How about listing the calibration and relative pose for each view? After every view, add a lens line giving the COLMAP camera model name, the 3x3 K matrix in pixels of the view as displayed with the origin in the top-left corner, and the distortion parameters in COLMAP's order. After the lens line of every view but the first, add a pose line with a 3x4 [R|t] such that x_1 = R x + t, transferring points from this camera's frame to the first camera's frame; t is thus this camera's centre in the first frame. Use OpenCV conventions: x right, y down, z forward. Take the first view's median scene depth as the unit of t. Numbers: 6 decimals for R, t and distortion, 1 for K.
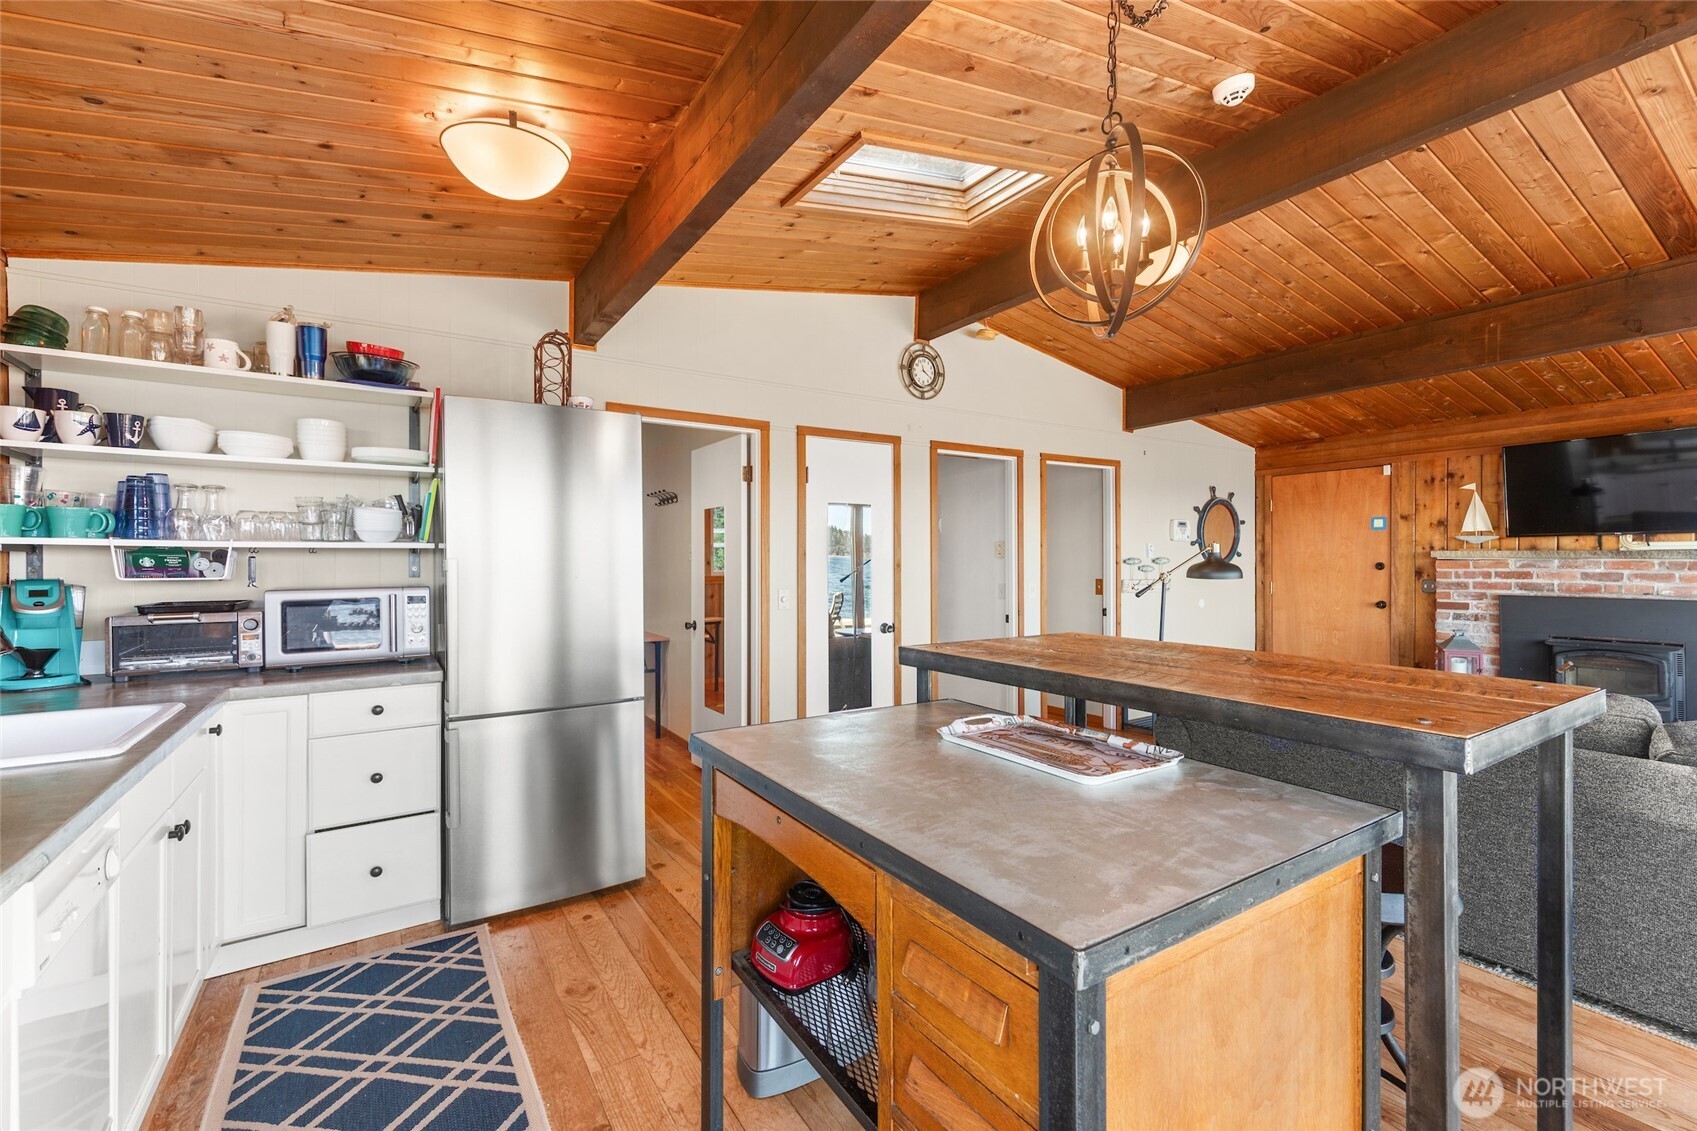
lens RADIAL K [[725.3, 0, 845.2], [0, 725.3, 562.8], [0, 0, 1]] dist [0.002759, 0.000038]
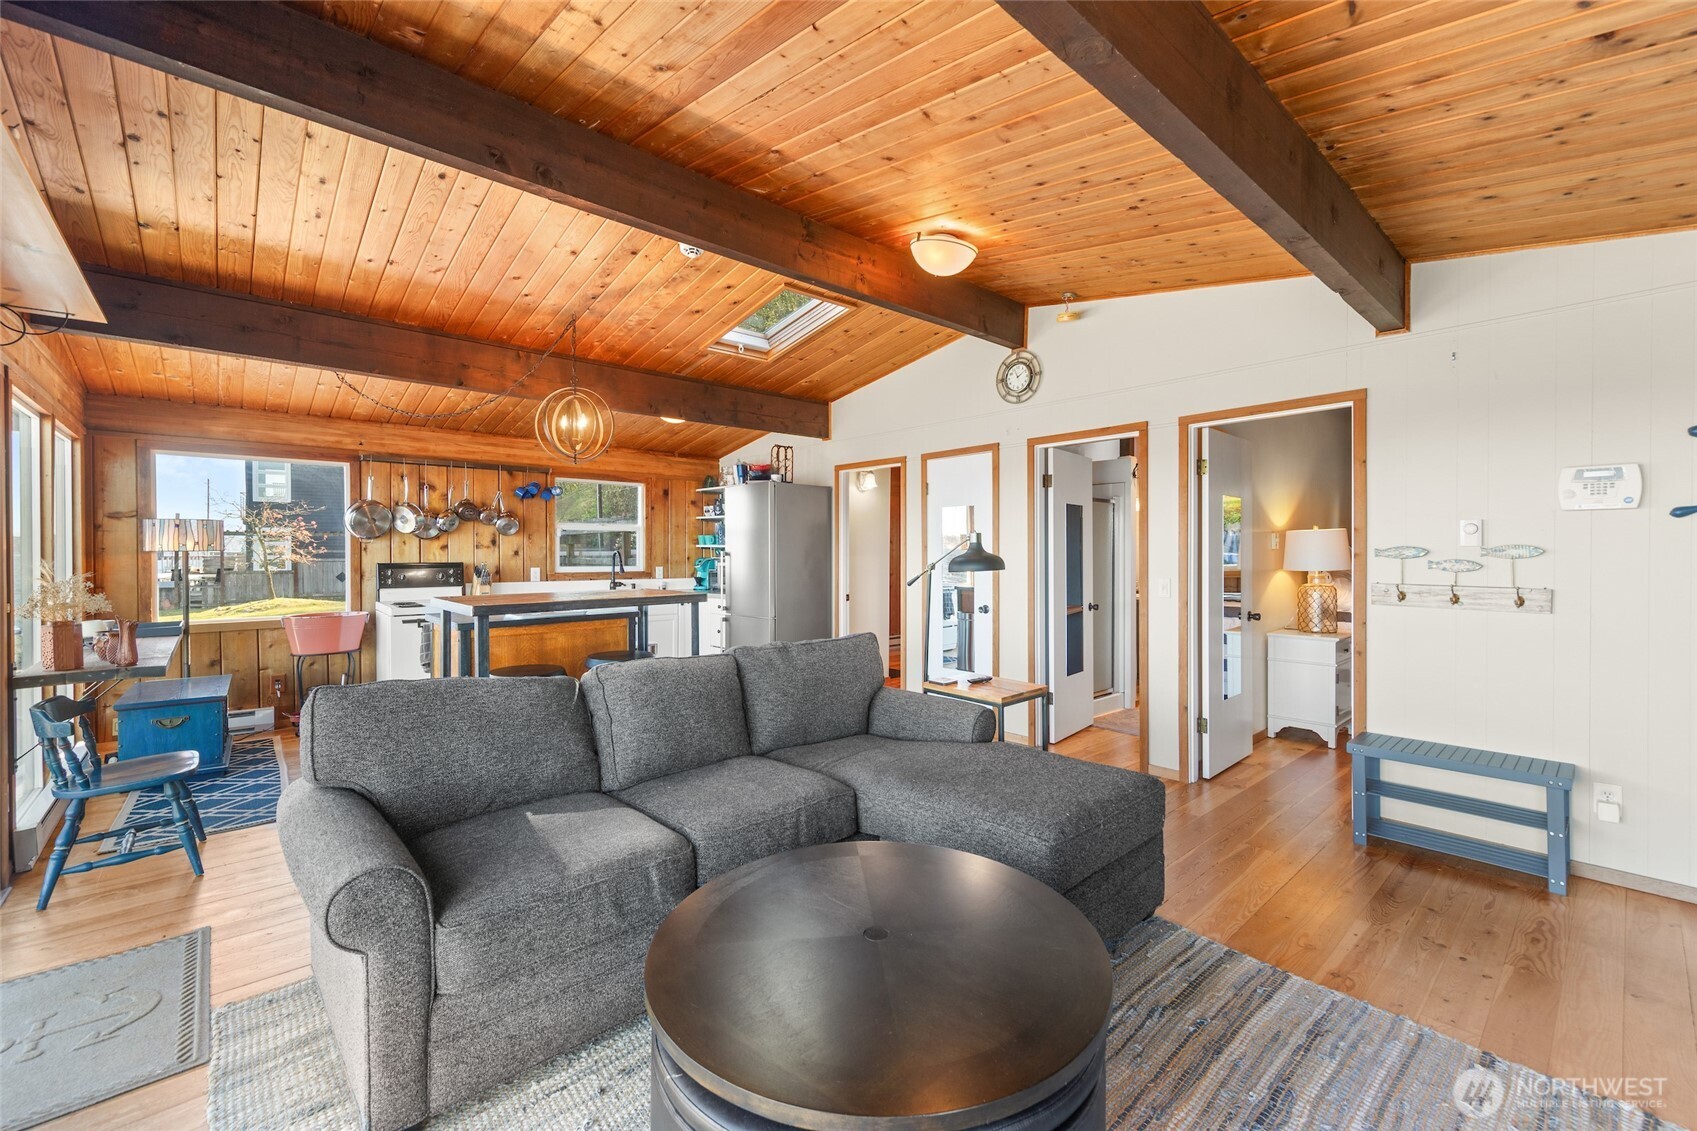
lens RADIAL K [[704.1, 0, 854.9], [0, 704.1, 551.1], [0, 0, 1]] dist [0.006168, -0.000232]
pose [[0.168055, -0.002399, -0.985775, 1.152381], [-0.003265, 0.999990, -0.002991, -0.000281], [0.985772, 0.003721, 0.168045, 0.606378]]
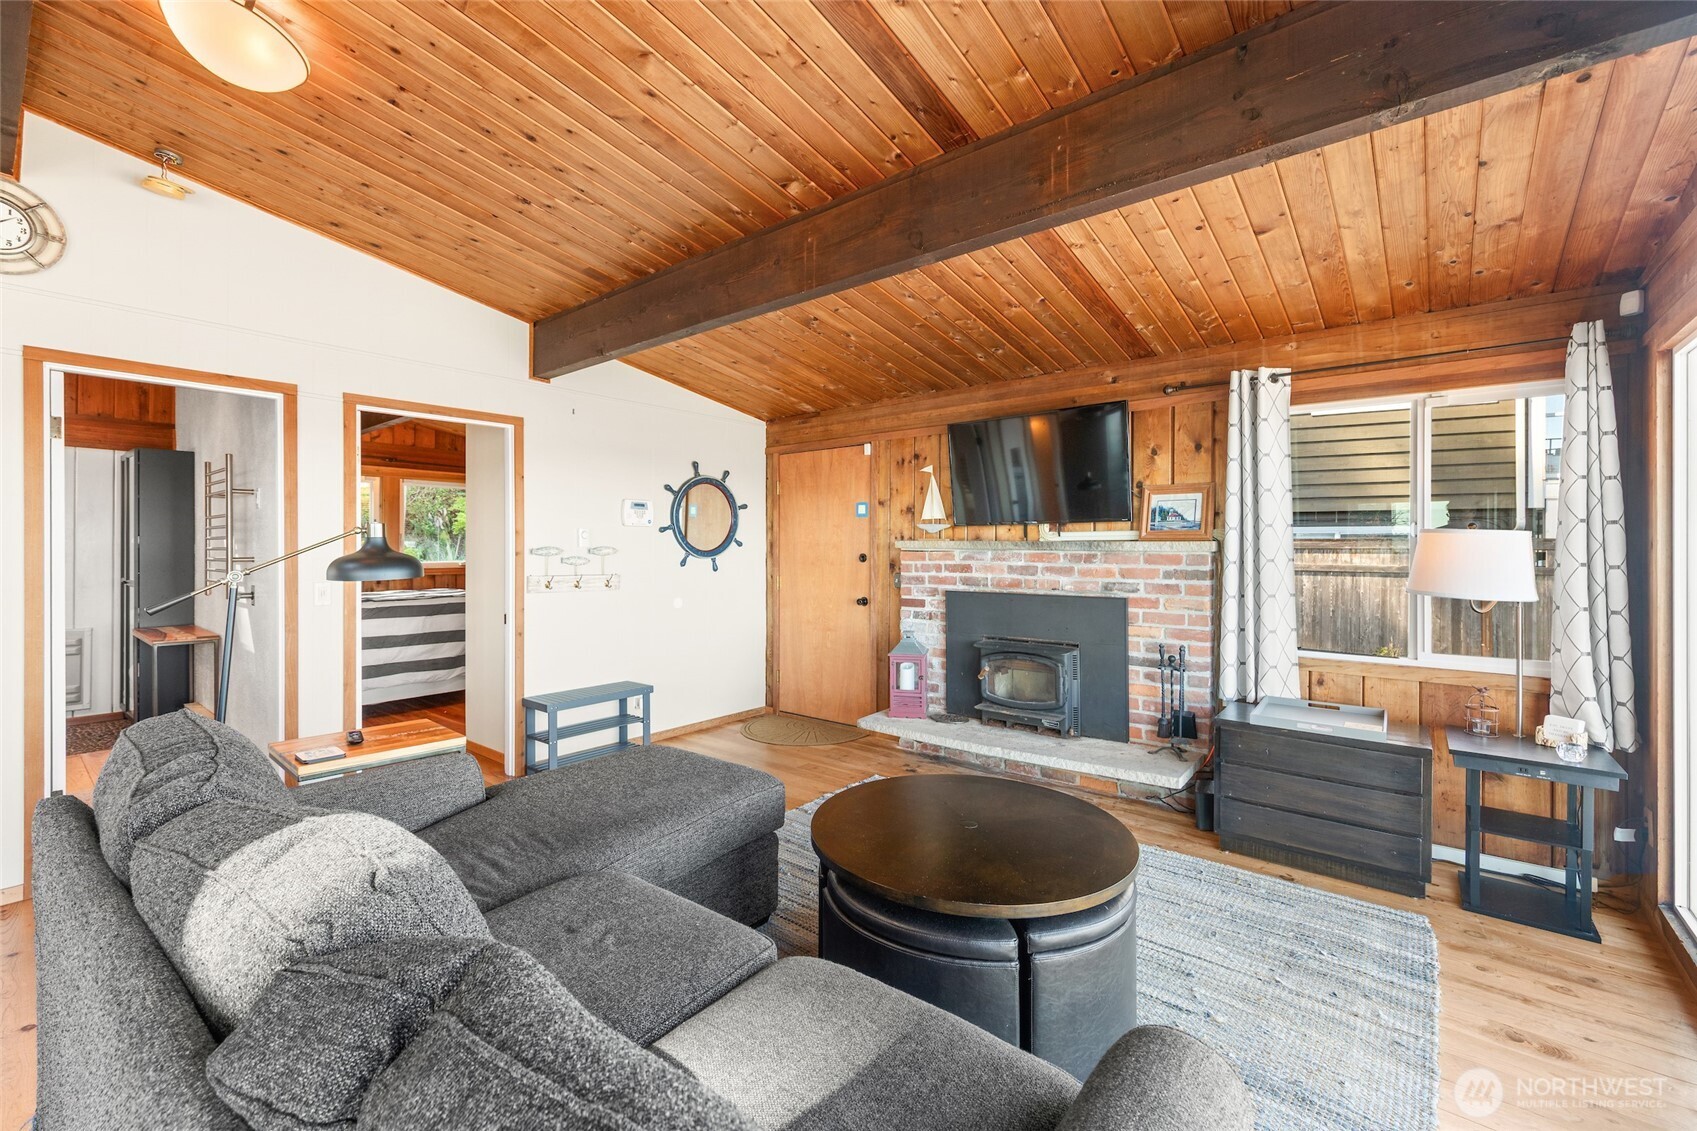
lens RADIAL K [[704.1, 0, 854.9], [0, 704.1, 551.1], [0, 0, 1]] dist [0.006168, -0.000232]
pose [[0.947920, 0.002791, 0.318496, 0.604655], [-0.002483, 0.999996, -0.001372, -0.003236], [-0.318498, 0.000509, 0.947923, 0.252578]]
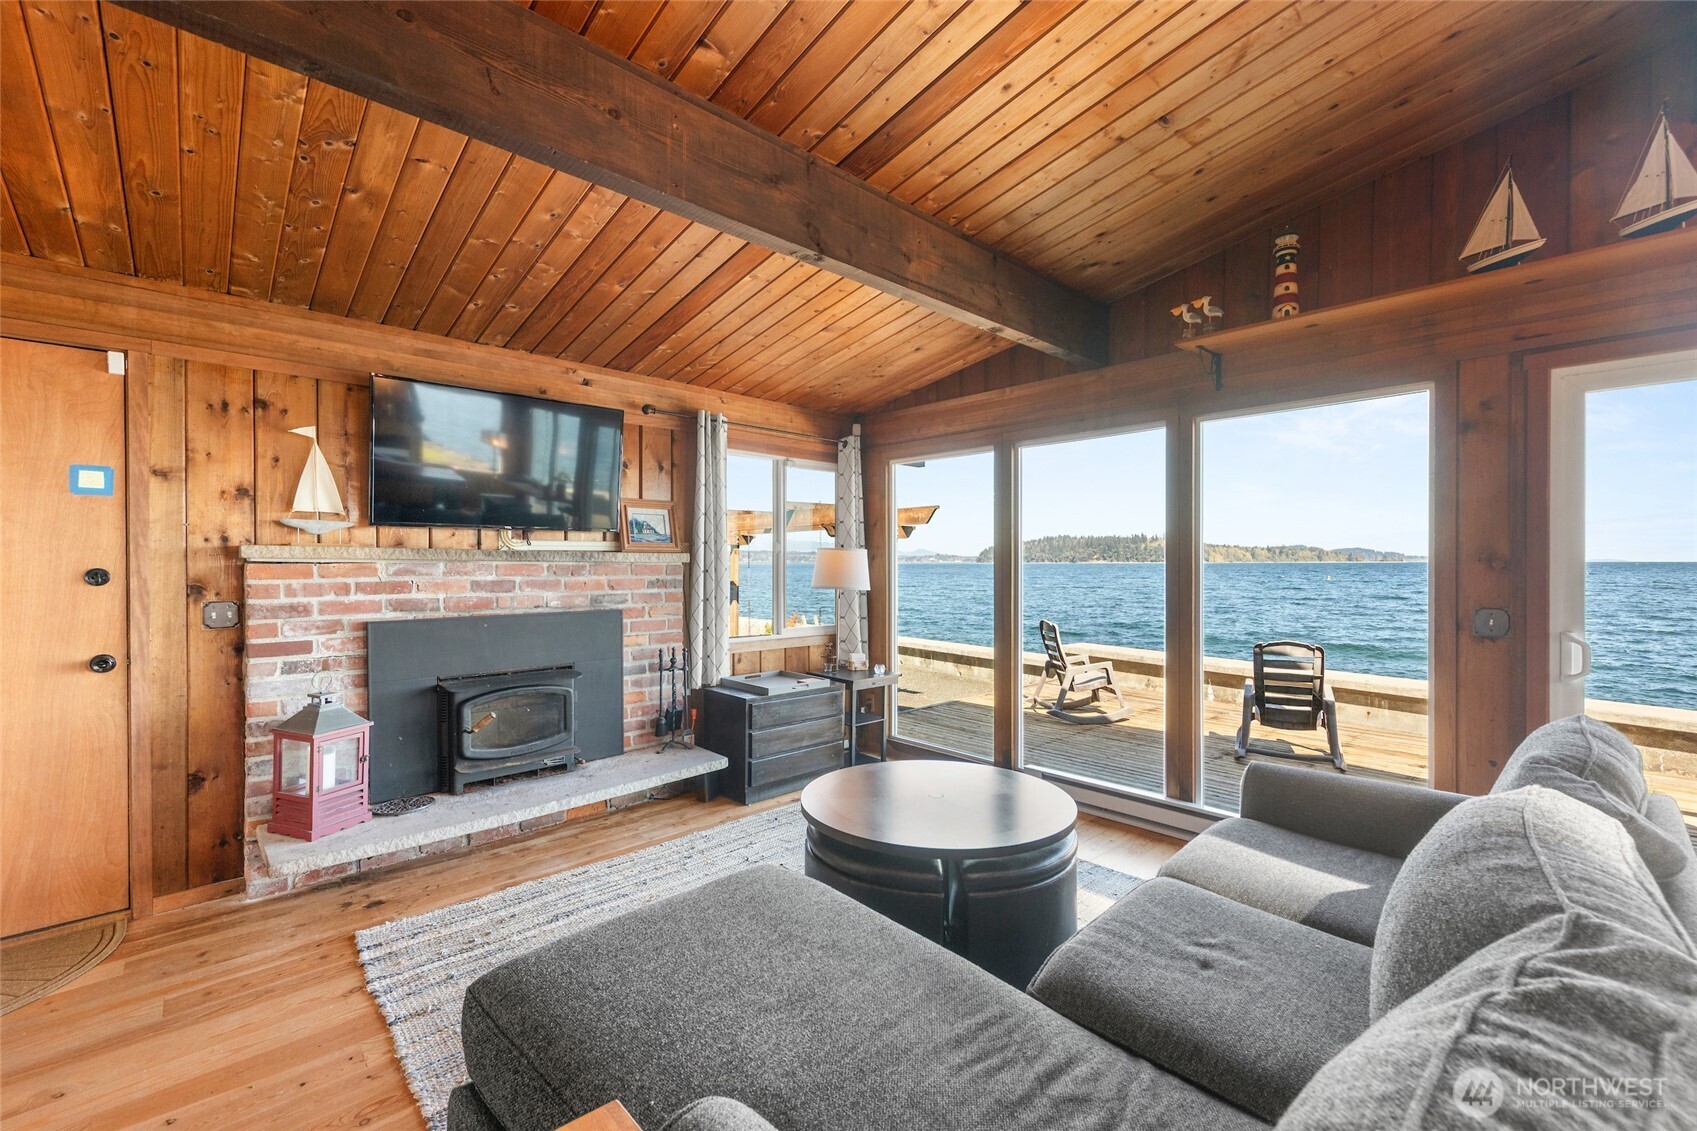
lens RADIAL K [[710.3, 0, 851.9], [0, 710.3, 569.9], [0, 0, 1]] dist [0.006494, -0.000037]
pose [[-0.184901, -0.007989, 0.982725, 0.297172], [0.003738, 0.999954, 0.008833, -0.002450], [-0.982750, 0.005306, -0.184863, 0.837583]]
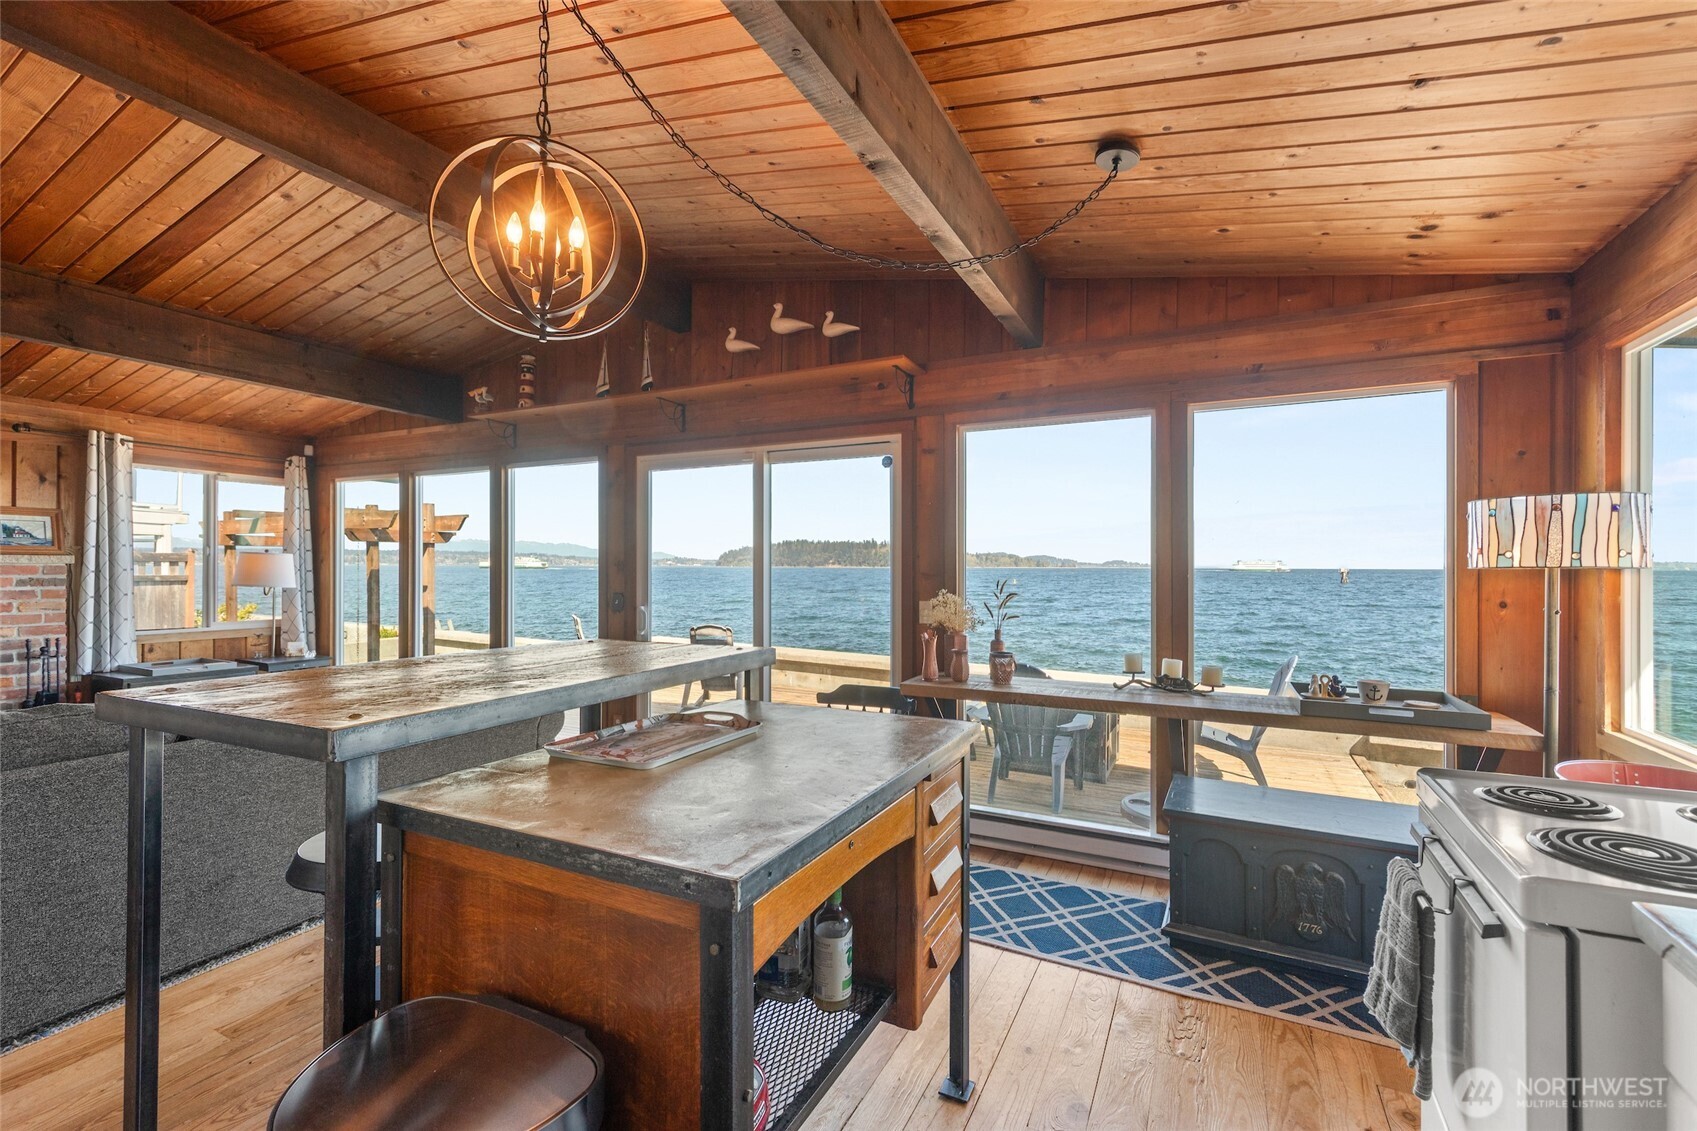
lens RADIAL K [[728.4, 0, 855.7], [0, 728.4, 567.9], [0, 0, 1]] dist [0.003834, 0.000040]
pose [[-0.517317, -0.001945, 0.855792, -0.274609], [-0.001746, 0.999998, 0.001217, -0.001566], [-0.855792, -0.000865, -0.517319, 0.447723]]
